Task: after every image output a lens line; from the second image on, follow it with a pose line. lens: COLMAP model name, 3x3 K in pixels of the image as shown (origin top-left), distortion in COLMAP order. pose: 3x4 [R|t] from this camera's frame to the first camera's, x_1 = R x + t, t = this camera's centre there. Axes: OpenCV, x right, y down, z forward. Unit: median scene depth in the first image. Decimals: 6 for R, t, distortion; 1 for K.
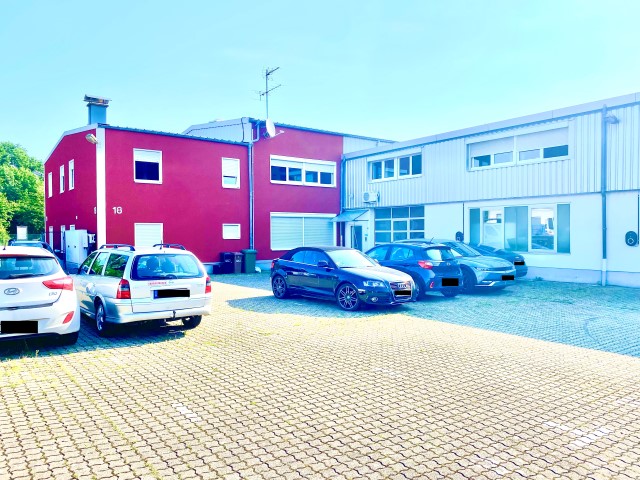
lens RADIAL K [[492.3, 0, 311.9], [0, 492.3, 241.4], [0, 0, 1]] dist [0.057180, -0.068921]
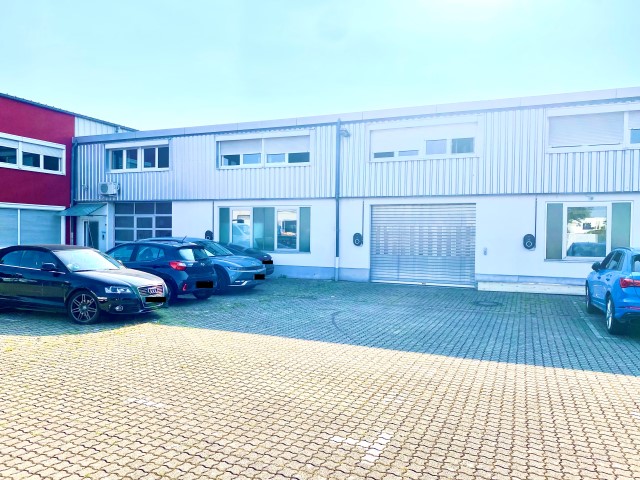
lens RADIAL K [[492.3, 0, 320.5], [0, 492.3, 245.3], [0, 0, 1]] dist [0.057180, -0.068921]
pose [[0.863713, 0.005513, 0.503954, -0.001877], [-0.010134, 0.999928, 0.006431, 0.000927], [-0.503882, -0.010662, 0.863706, 0.050841]]
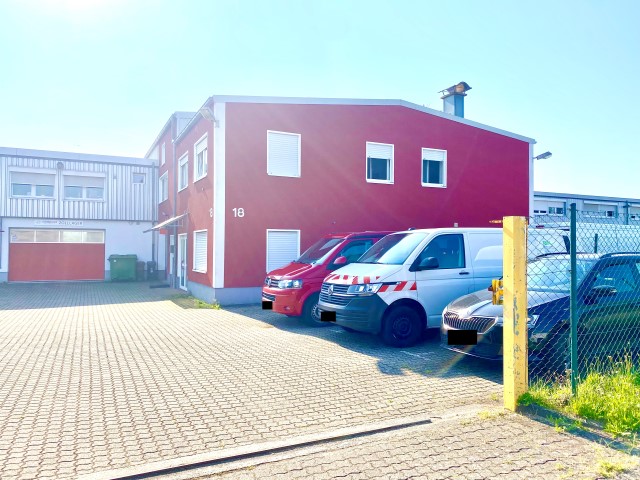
lens RADIAL K [[492.3, 0, 318.6], [0, 492.3, 239.4], [0, 0, 1]] dist [0.057180, -0.068921]
pose [[0.185939, 0.019419, 0.982369, -1.403570], [0.003843, 0.999783, -0.020490, -0.013539], [-0.982554, 0.007585, 0.185824, 1.163009]]
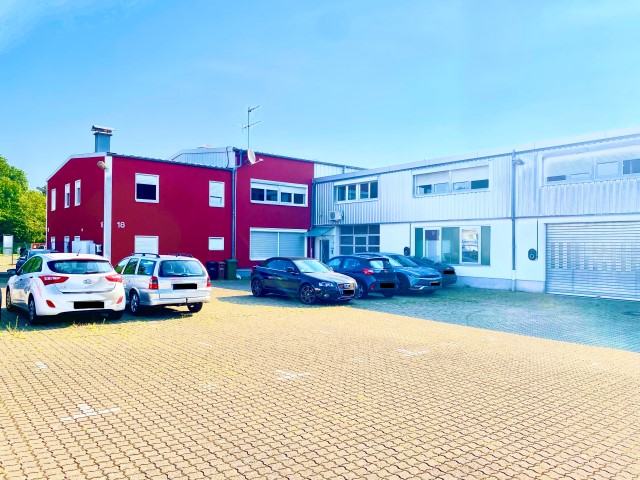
lens RADIAL K [[492.3, 0, 308.8], [0, 492.3, 239.3], [0, 0, 1]] dist [0.057180, -0.068921]
pose [[0.999098, 0.015253, 0.039631, 0.010384], [-0.014080, 0.999460, -0.029703, 0.000835], [-0.040063, 0.029118, 0.998773, -0.194447]]
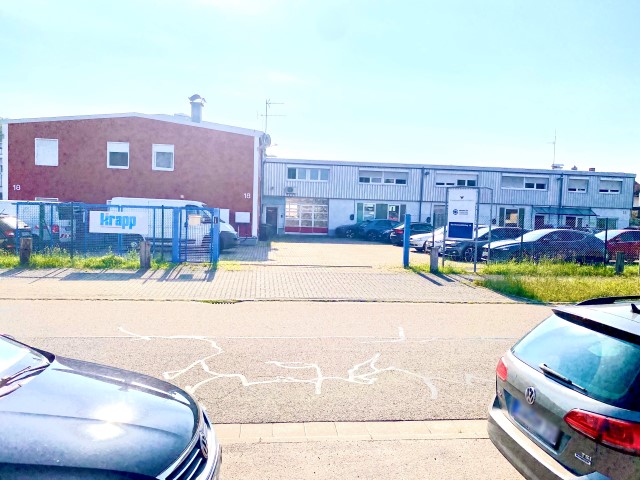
lens RADIAL K [[484.6, 0, 323.2], [0, 484.6, 240.4], [0, 0, 1]] dist [0.037754, -0.008308]
pose [[0.503321, -0.032876, 0.863474, -1.417351], [-0.021974, 0.998466, 0.050824, -0.011886], [-0.863820, -0.044554, 0.501827, 0.140450]]
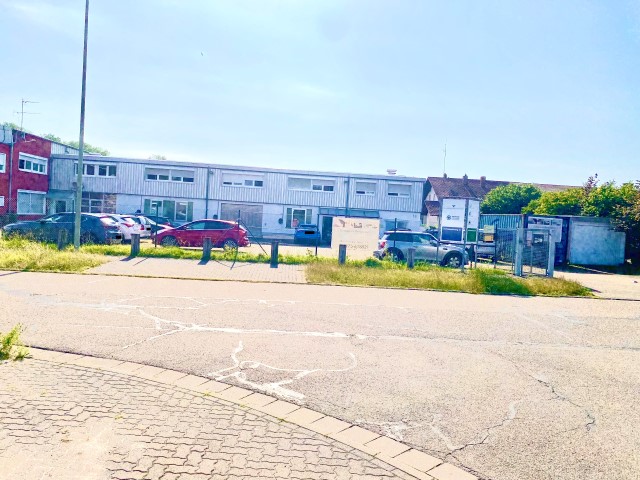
lens RADIAL K [[487.4, 0, 322.9], [0, 487.4, 240.4], [0, 0, 1]] dist [0.022302, -0.028423]
pose [[0.550751, 0.002120, 0.834667, -0.966130], [-0.049692, 0.998306, 0.030254, 0.007573], [-0.833189, -0.058139, 0.549923, -0.741498]]
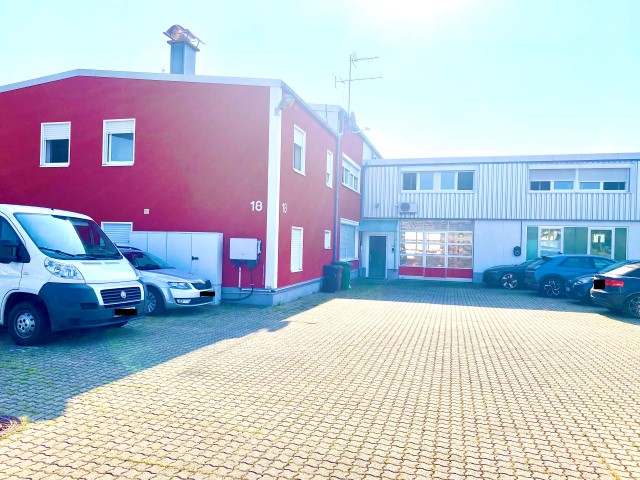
lens RADIAL K [[492.3, 0, 312.8], [0, 492.3, 237.2], [0, 0, 1]] dist [0.057180, -0.068921]
pose [[0.793991, 0.030196, 0.607179, -0.749686], [-0.020732, 0.999530, -0.022597, -0.005727], [-0.607576, 0.005354, 0.794244, 0.397633]]
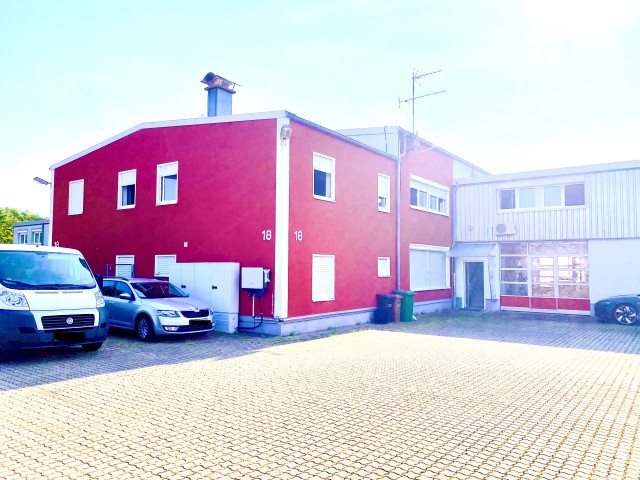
lens RADIAL K [[492.3, 0, 311.4], [0, 492.3, 233.6], [0, 0, 1]] dist [0.057180, -0.068921]
pose [[0.956999, 0.031448, 0.288382, -0.548902], [-0.007452, 0.996444, -0.083931, -0.007352], [-0.289996, 0.078172, 0.953830, 0.315876]]
